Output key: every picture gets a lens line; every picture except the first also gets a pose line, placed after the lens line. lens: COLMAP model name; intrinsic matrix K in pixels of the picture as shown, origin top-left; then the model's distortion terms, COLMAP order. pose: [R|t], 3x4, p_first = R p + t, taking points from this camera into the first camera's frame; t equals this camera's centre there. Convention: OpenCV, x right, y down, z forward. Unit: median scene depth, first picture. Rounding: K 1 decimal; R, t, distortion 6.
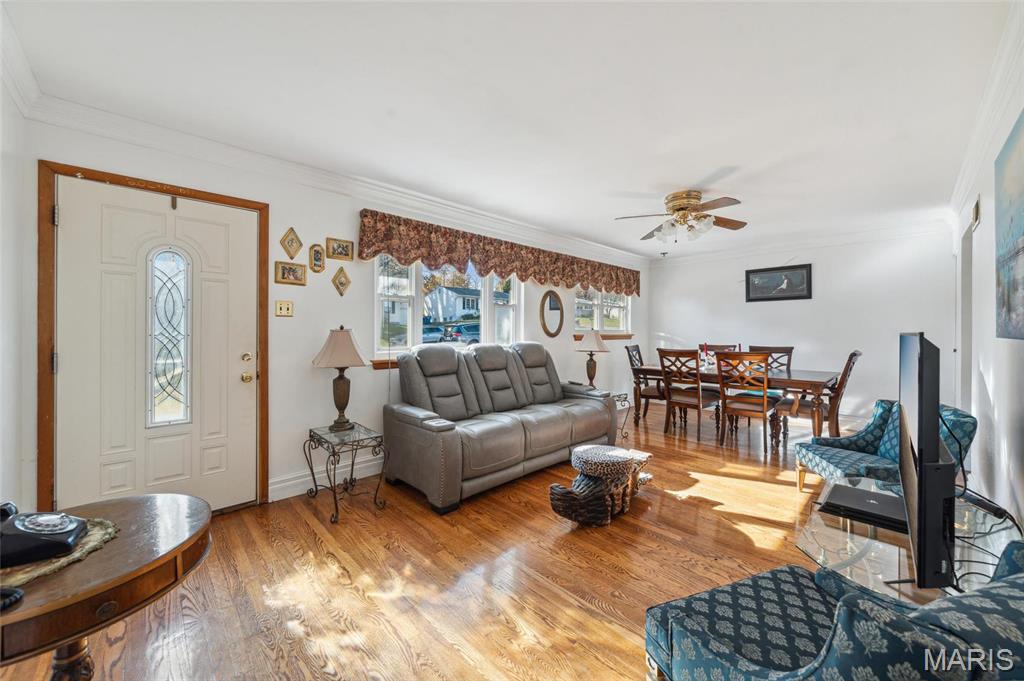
lens RADIAL K [[390.3, 0, 513.8], [0, 390.3, 333.8], [0, 0, 1]] dist [0.002963, 0.000038]
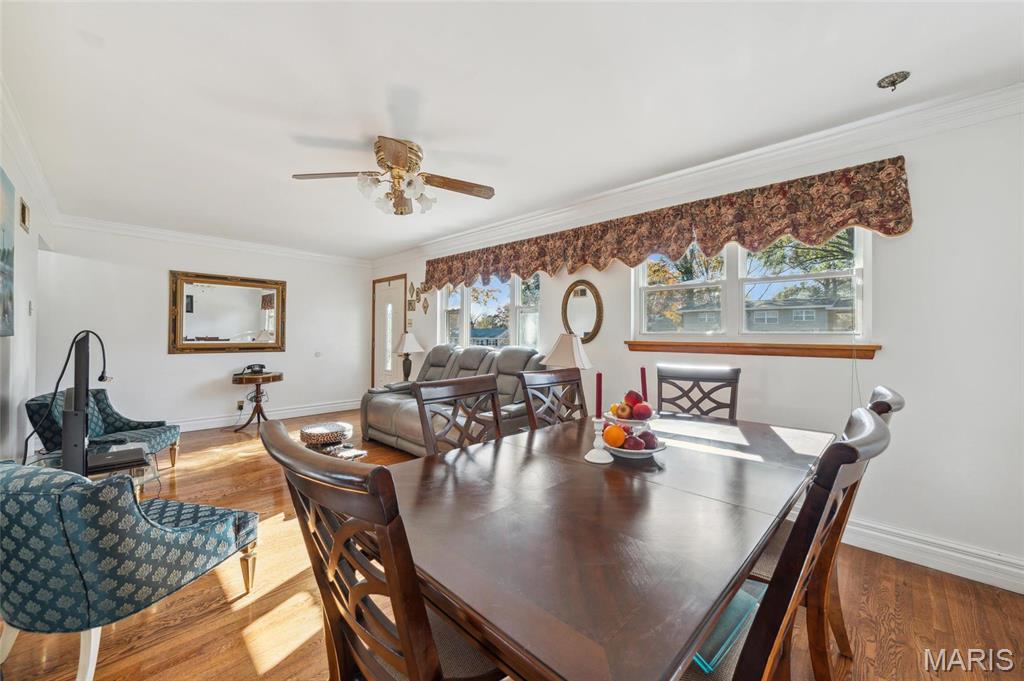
lens RADIAL K [[390.3, 0, 511.0], [0, 390.3, 330.1], [0, 0, 1]] dist [0.002963, 0.000038]
pose [[0.032250, -0.006343, -0.999460, 0.810227], [-0.003170, 0.999974, -0.006448, -0.009162], [0.999475, 0.003376, 0.032229, 0.819623]]
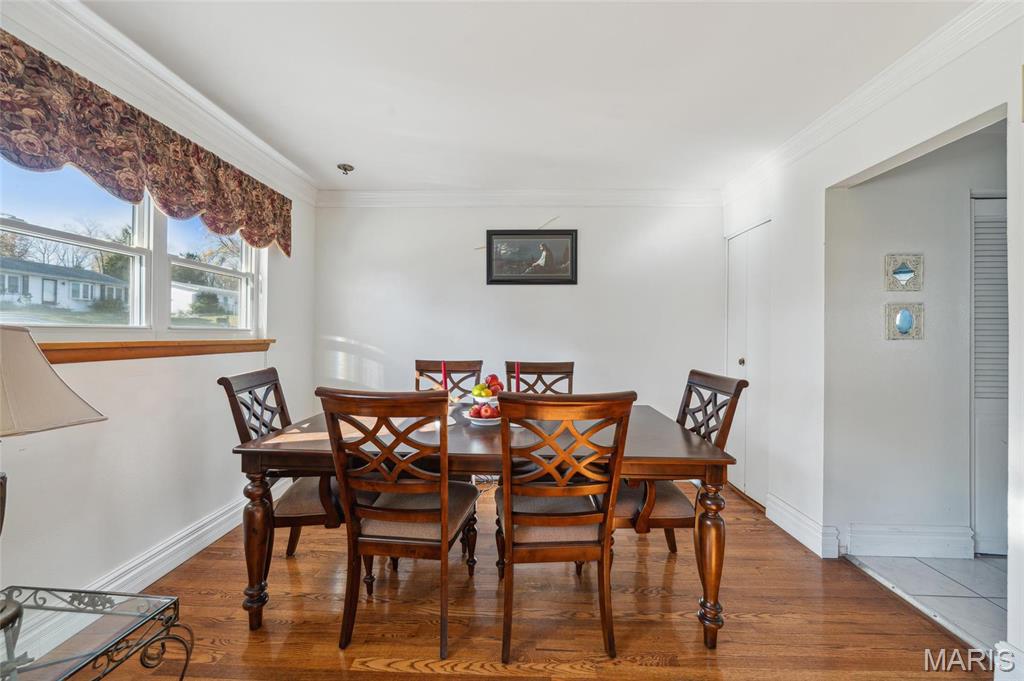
lens RADIAL K [[390.3, 0, 509.0], [0, 390.3, 334.0], [0, 0, 1]] dist [0.002963, 0.000038]
pose [[0.724949, 0.008133, 0.688755, 0.243780], [-0.003214, 0.999959, -0.008426, -0.002635], [-0.688795, 0.003895, 0.724945, 0.621529]]
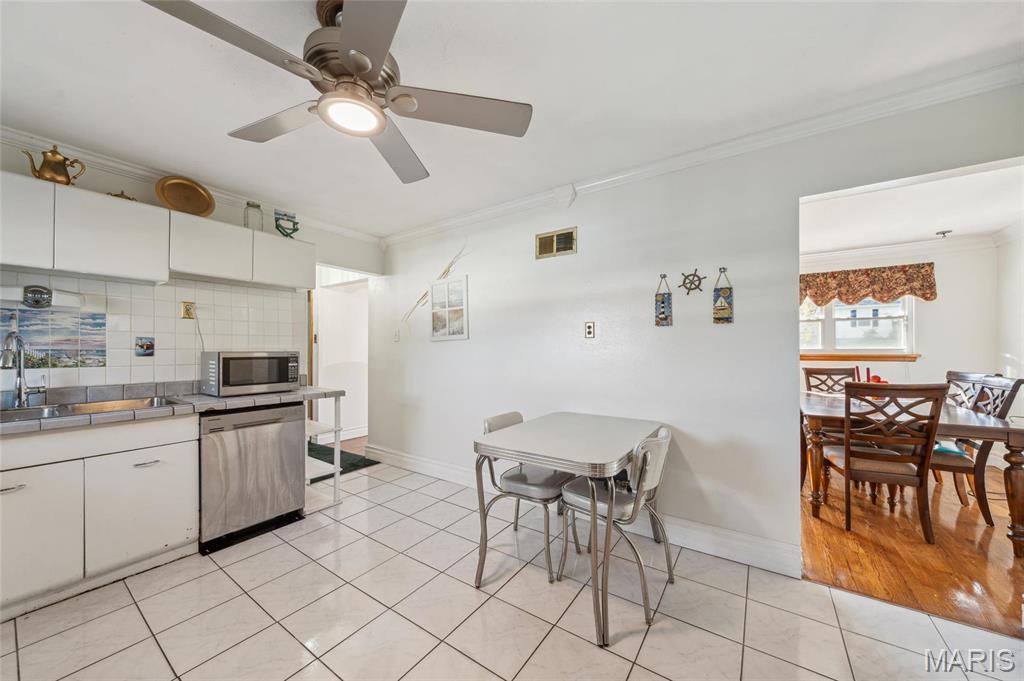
lens RADIAL K [[359.3, 0, 510.9], [0, 359.3, 348.4], [0, 0, 1]] dist [0.000718, 0.000038]
pose [[0.202291, -0.002413, -0.979323, 0.991925], [0.002316, 0.999995, -0.001986, -0.011133], [0.979323, -0.001866, 0.202295, 0.180637]]
